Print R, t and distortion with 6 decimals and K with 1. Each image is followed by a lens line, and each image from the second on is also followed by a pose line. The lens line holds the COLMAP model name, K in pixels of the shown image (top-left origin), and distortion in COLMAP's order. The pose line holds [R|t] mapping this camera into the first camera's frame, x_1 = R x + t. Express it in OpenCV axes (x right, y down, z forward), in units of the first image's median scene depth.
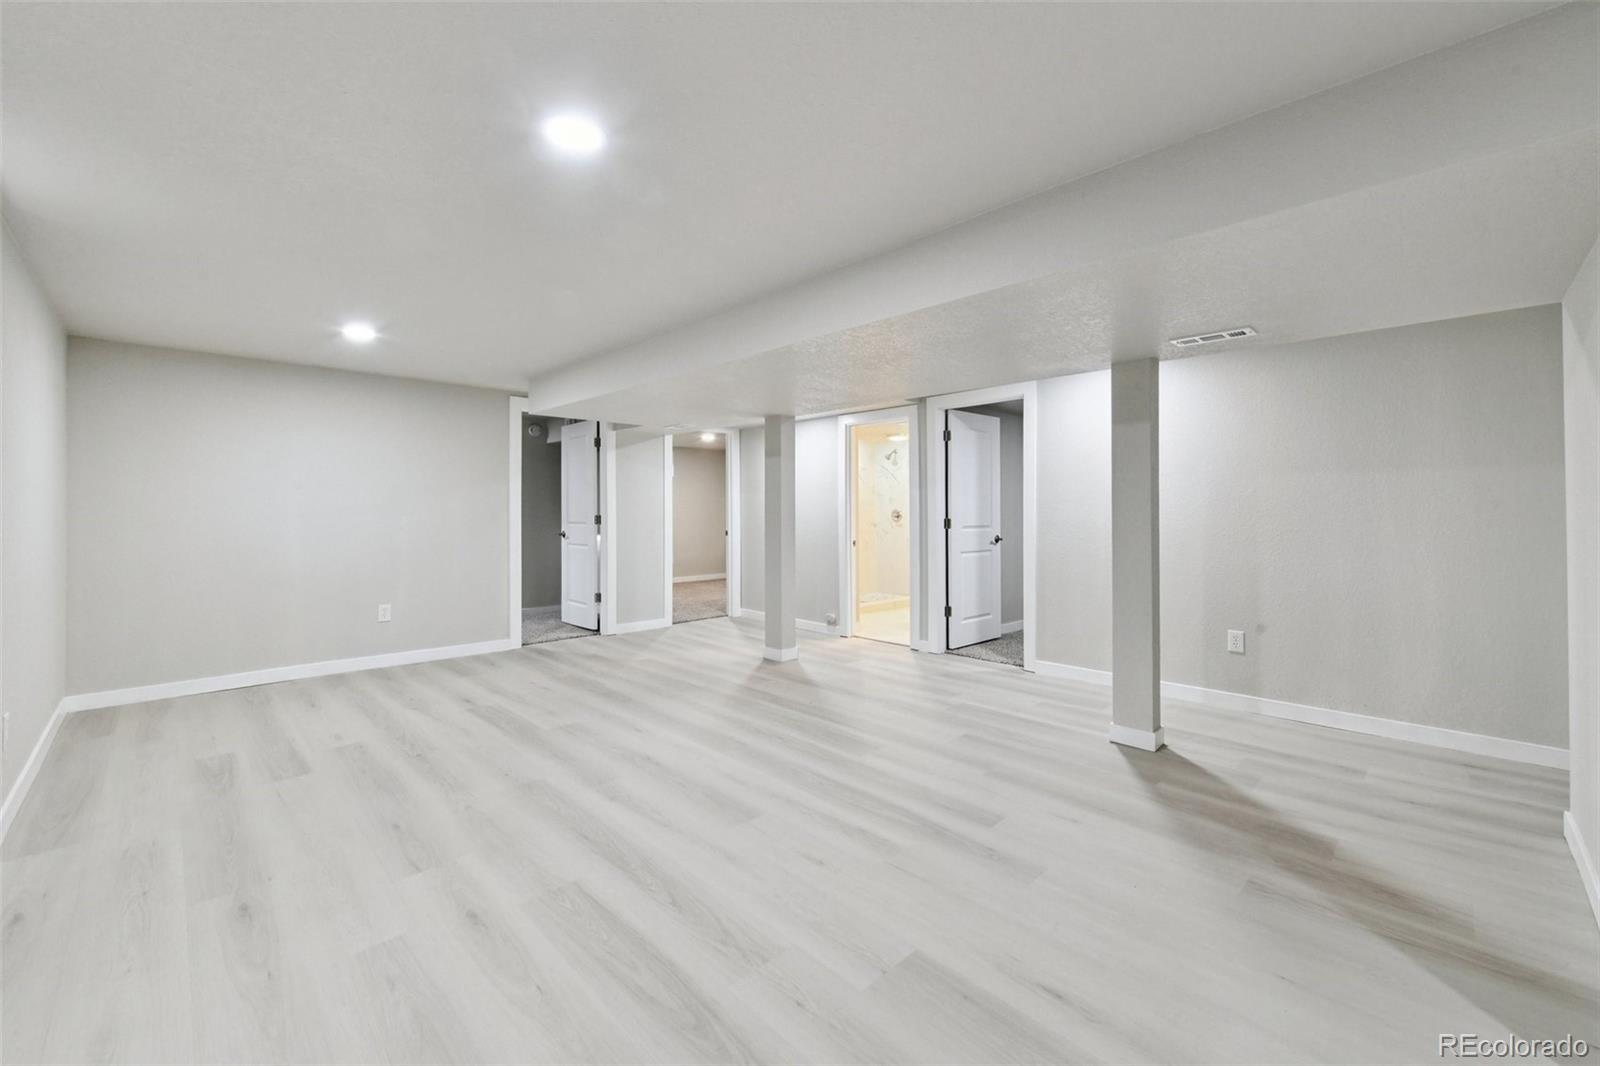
lens RADIAL K [[636.4, 0, 820.5], [0, 636.4, 512.4], [0, 0, 1]] dist [0.003592, 0.000131]
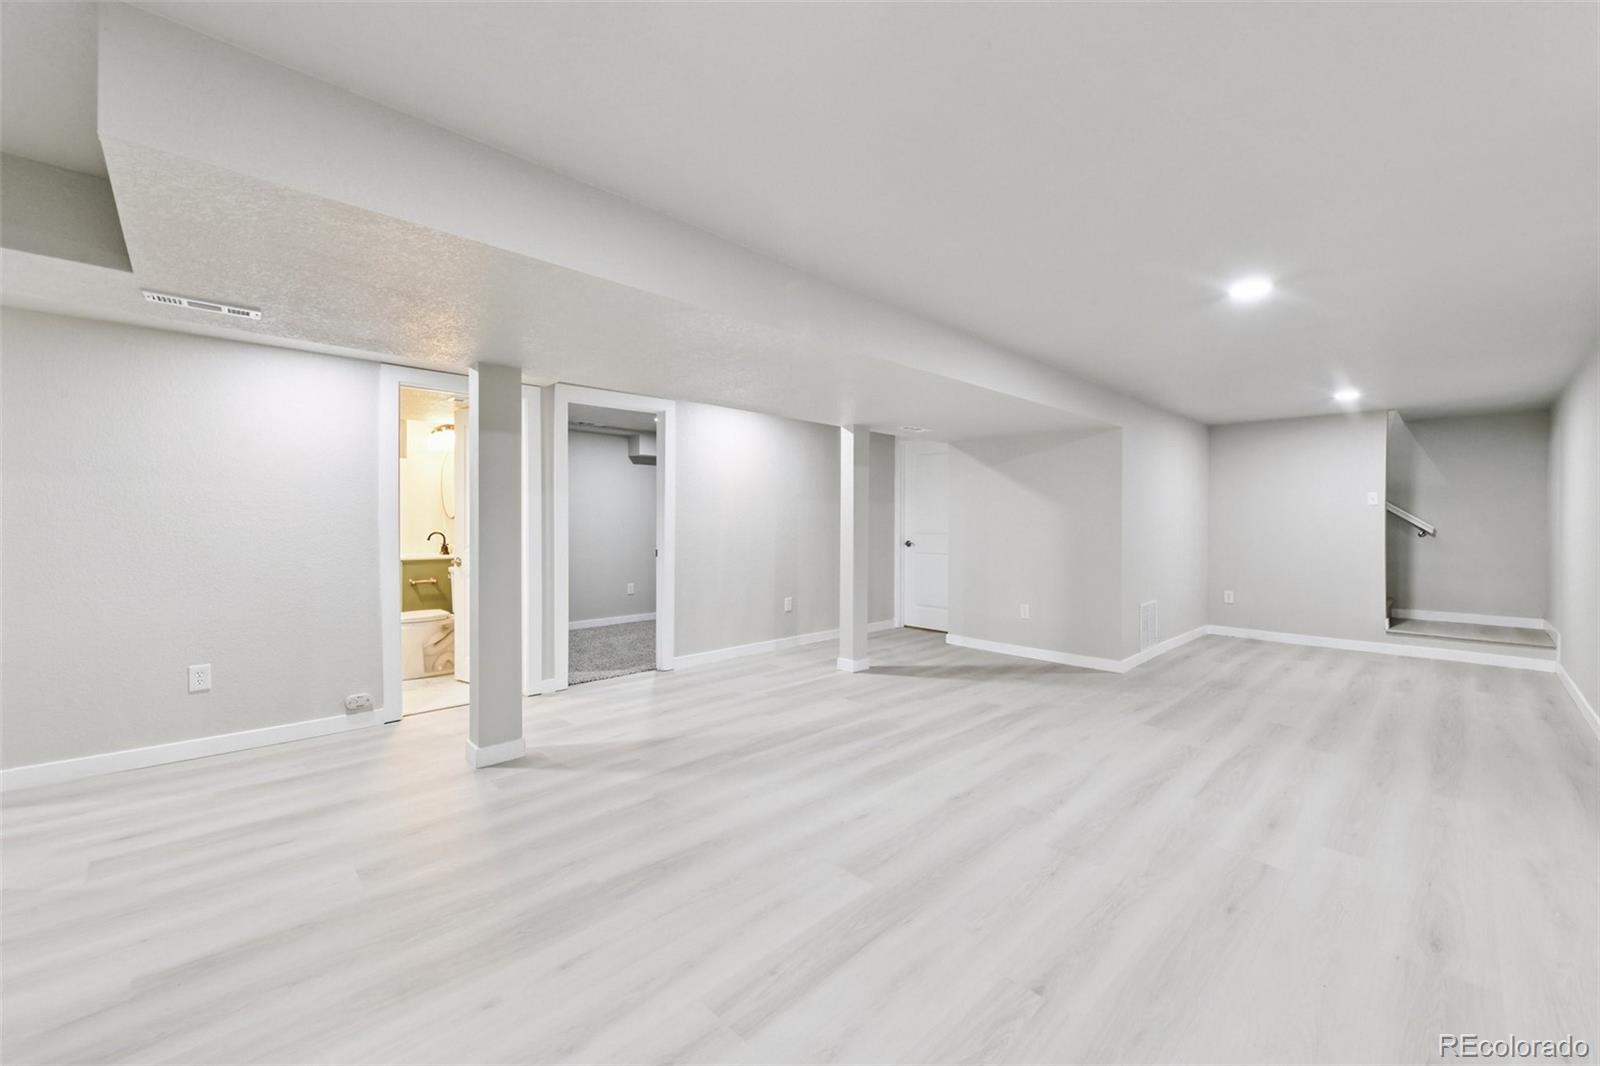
lens RADIAL K [[636.4, 0, 803.7], [0, 636.4, 522.0], [0, 0, 1]] dist [0.003592, 0.000131]
pose [[0.028697, -0.003232, 0.999583, -1.025170], [-0.000506, 0.999995, 0.003248, -0.002689], [-0.999588, -0.000599, 0.028695, 1.044751]]
